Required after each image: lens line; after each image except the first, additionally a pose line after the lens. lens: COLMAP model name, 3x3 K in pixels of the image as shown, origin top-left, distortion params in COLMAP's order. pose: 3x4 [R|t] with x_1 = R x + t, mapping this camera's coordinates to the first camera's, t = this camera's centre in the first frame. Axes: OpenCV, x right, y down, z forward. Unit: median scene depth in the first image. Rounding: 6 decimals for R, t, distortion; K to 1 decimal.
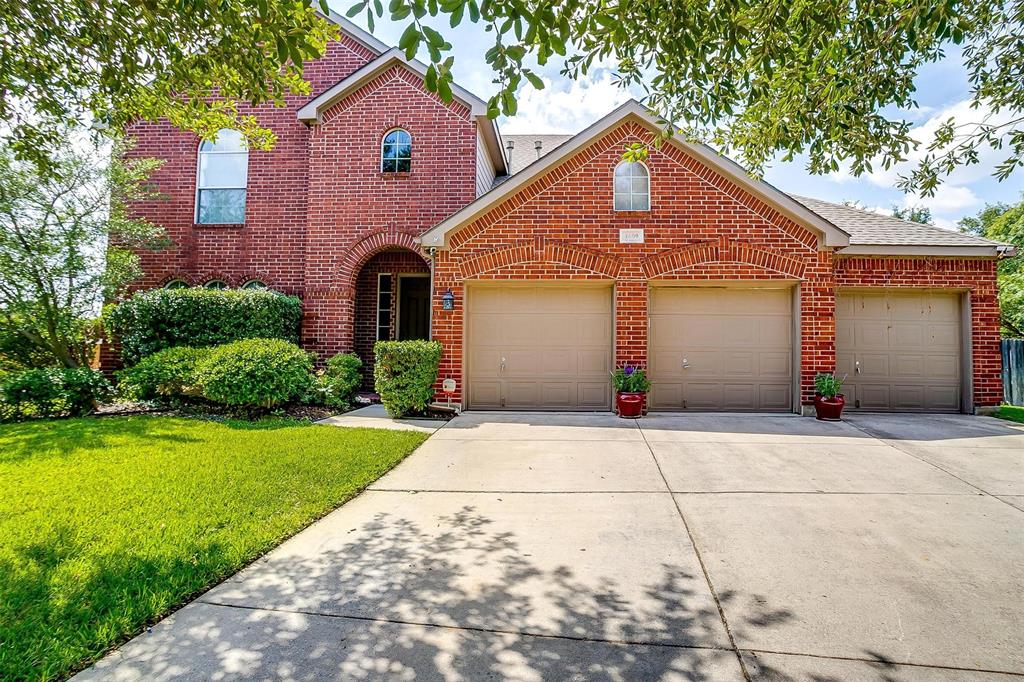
lens RADIAL K [[578.2, 0, 512.0], [0, 578.2, 341.0], [0, 0, 1]] dist [-0.082911, 0.079705]
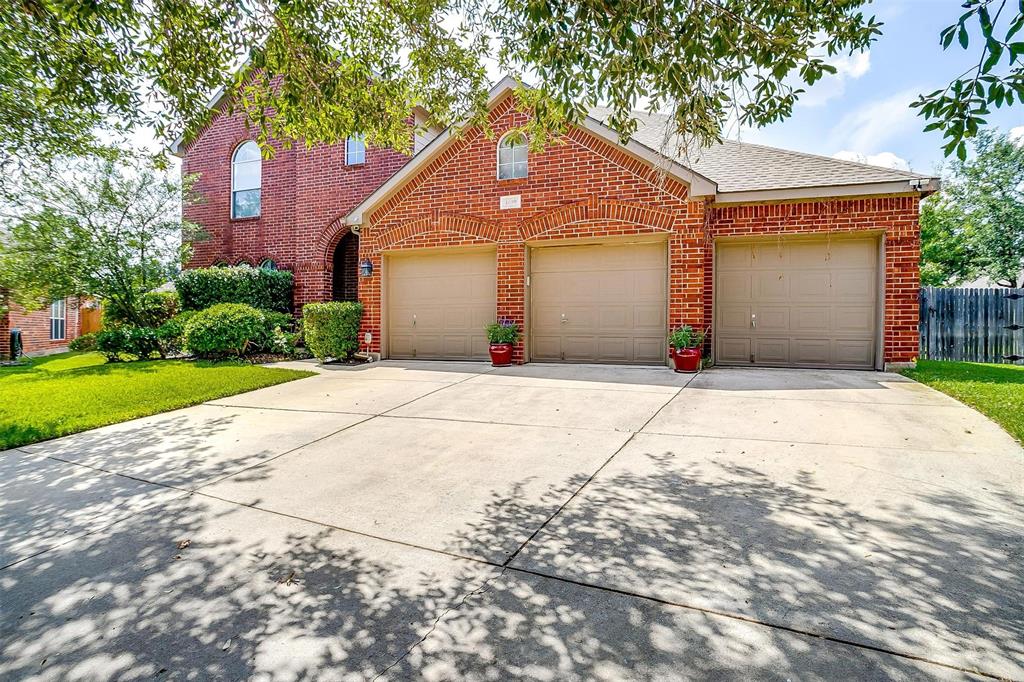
lens RADIAL K [[578.2, 0, 512.0], [0, 578.2, 341.0], [0, 0, 1]] dist [-0.082911, 0.079705]
pose [[0.941623, -0.000202, -0.336669, 0.580270], [0.018272, 0.998557, 0.050507, 0.026239], [0.336173, -0.053710, 0.940268, -0.045520]]
